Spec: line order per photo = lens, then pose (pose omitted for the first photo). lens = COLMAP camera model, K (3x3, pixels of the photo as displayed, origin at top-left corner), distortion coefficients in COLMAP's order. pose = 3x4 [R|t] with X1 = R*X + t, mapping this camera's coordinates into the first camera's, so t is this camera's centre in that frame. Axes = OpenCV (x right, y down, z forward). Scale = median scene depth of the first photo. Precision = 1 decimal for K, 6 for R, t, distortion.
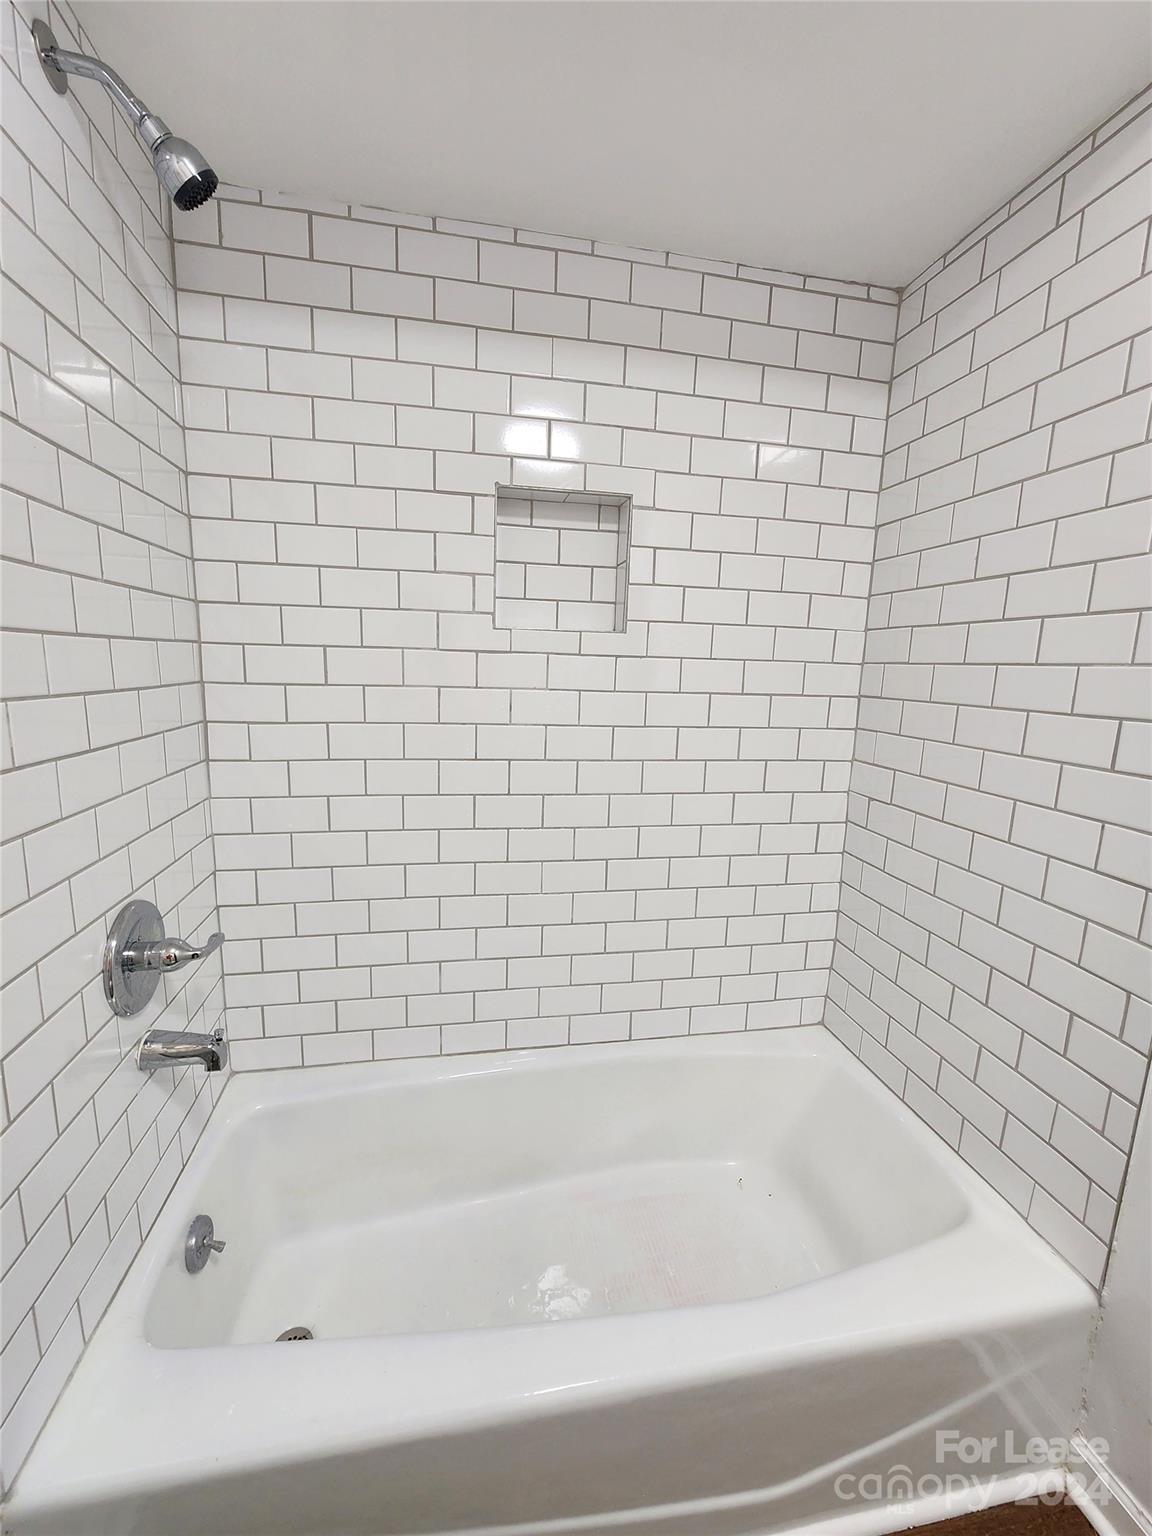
lens RADIAL K [[630.6, 0, 573.7], [0, 630.6, 767.8], [0, 0, 1]] dist [0.001249, 0.000100]
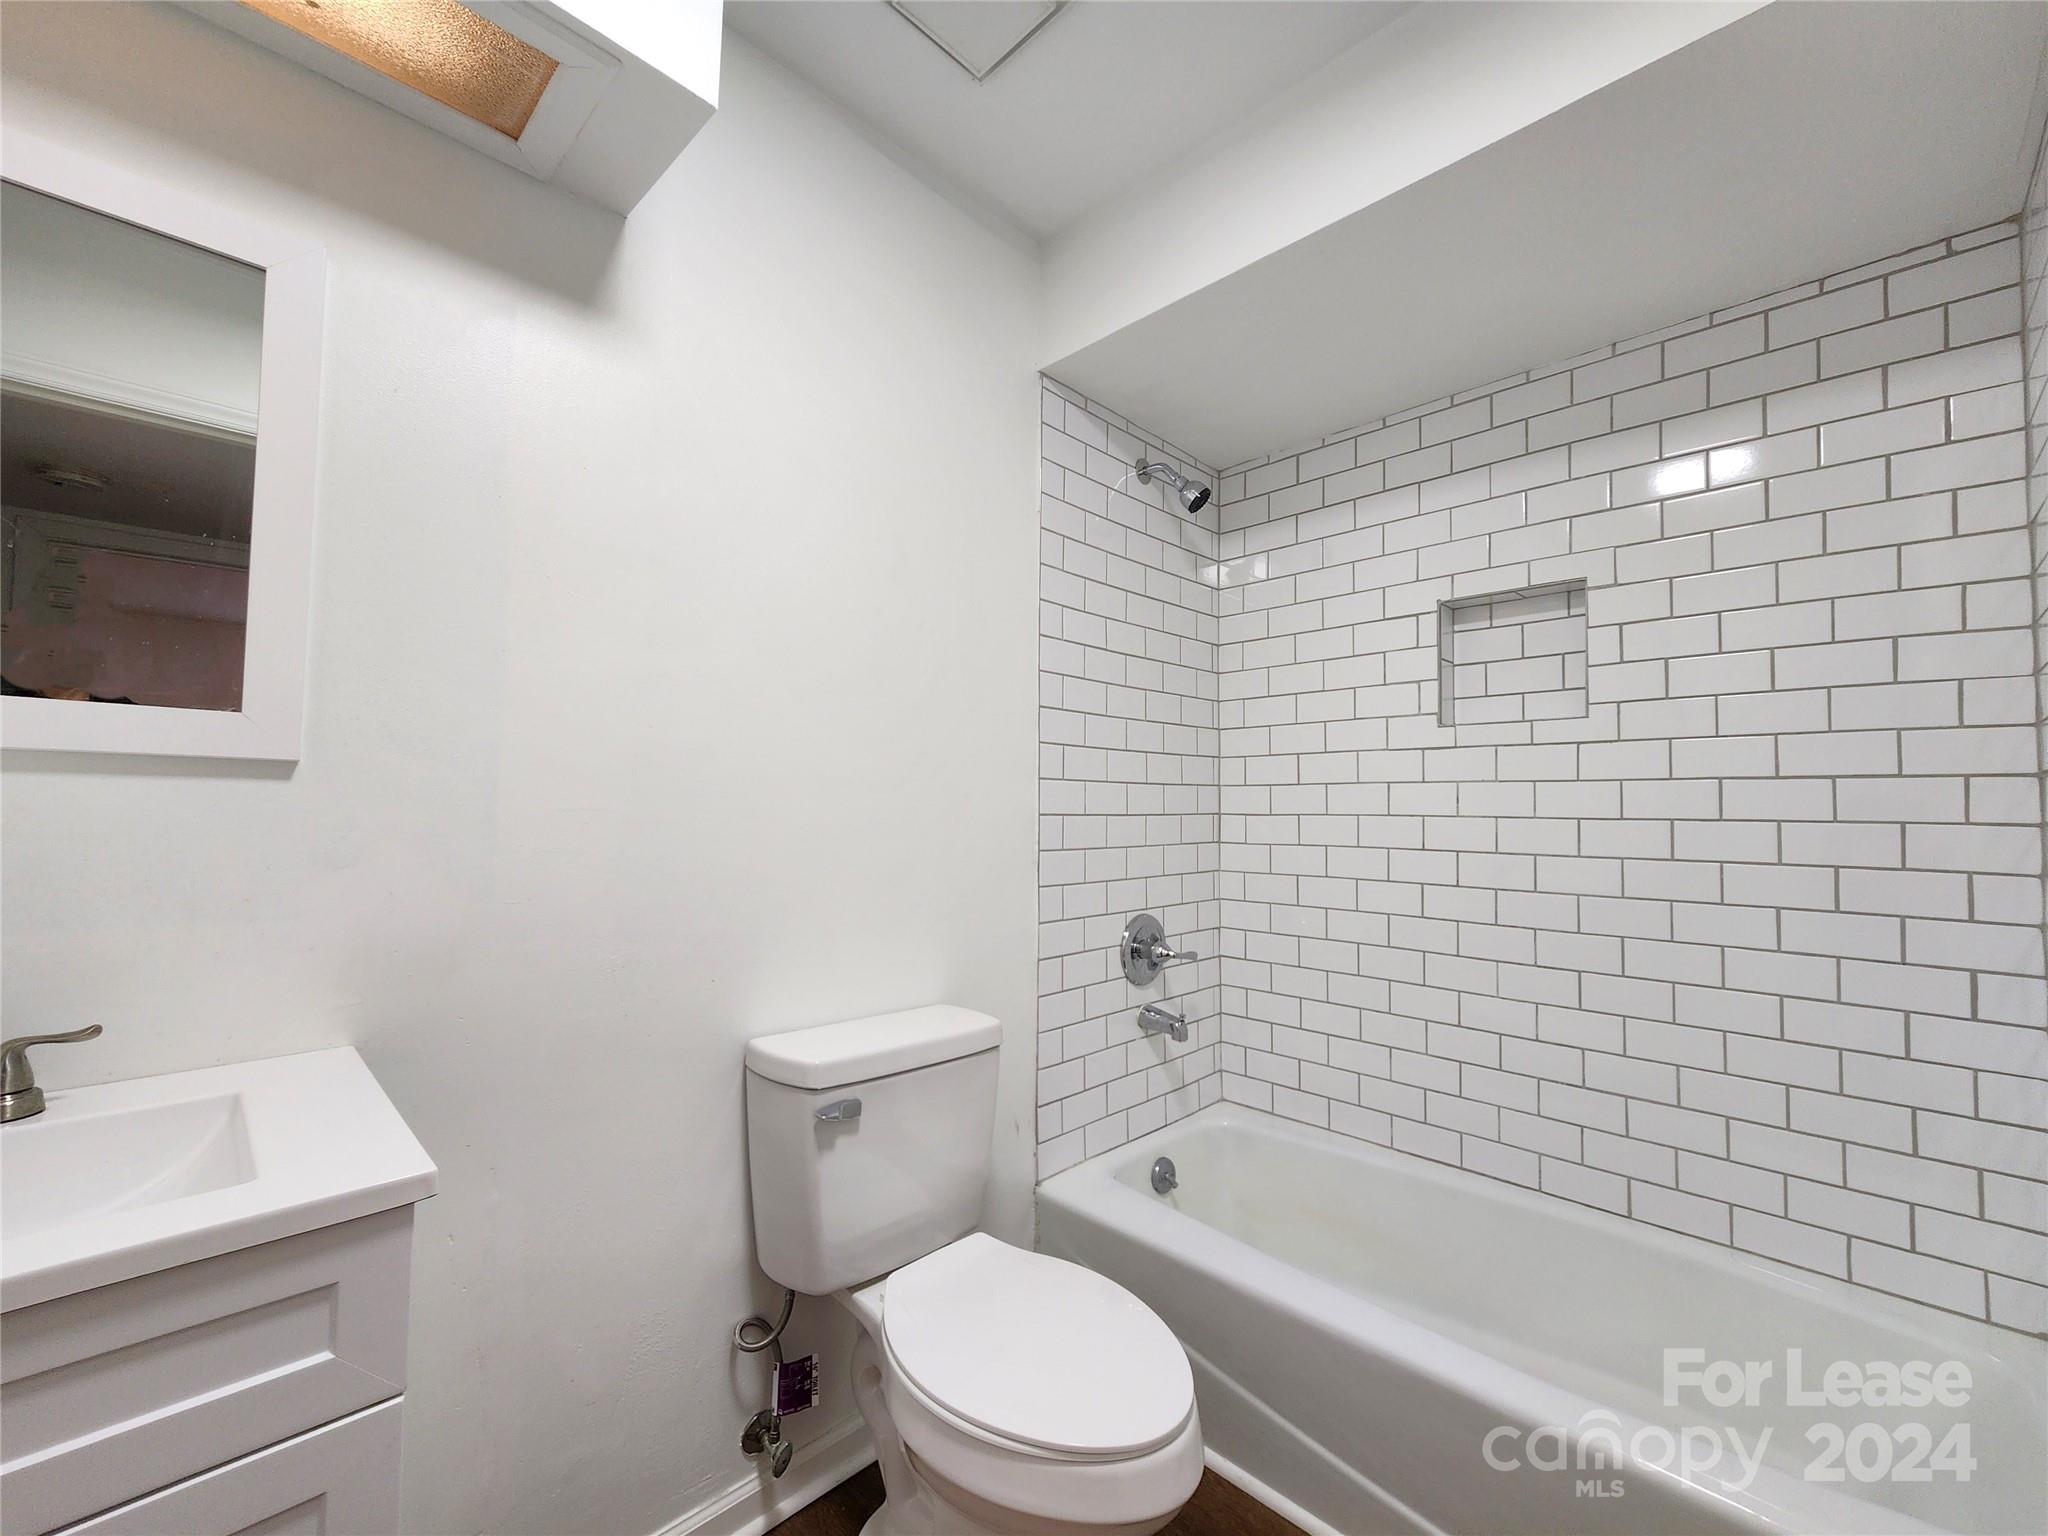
lens RADIAL K [[840.8, 0, 1024.7], [0, 840.8, 777.3], [0, 0, 1]] dist [0.001249, 0.000100]
pose [[0.567188, -0.054094, -0.821810, 0.648736], [-0.125027, 0.980620, -0.150837, 0.168363], [0.814043, 0.188301, 0.549433, -0.349437]]
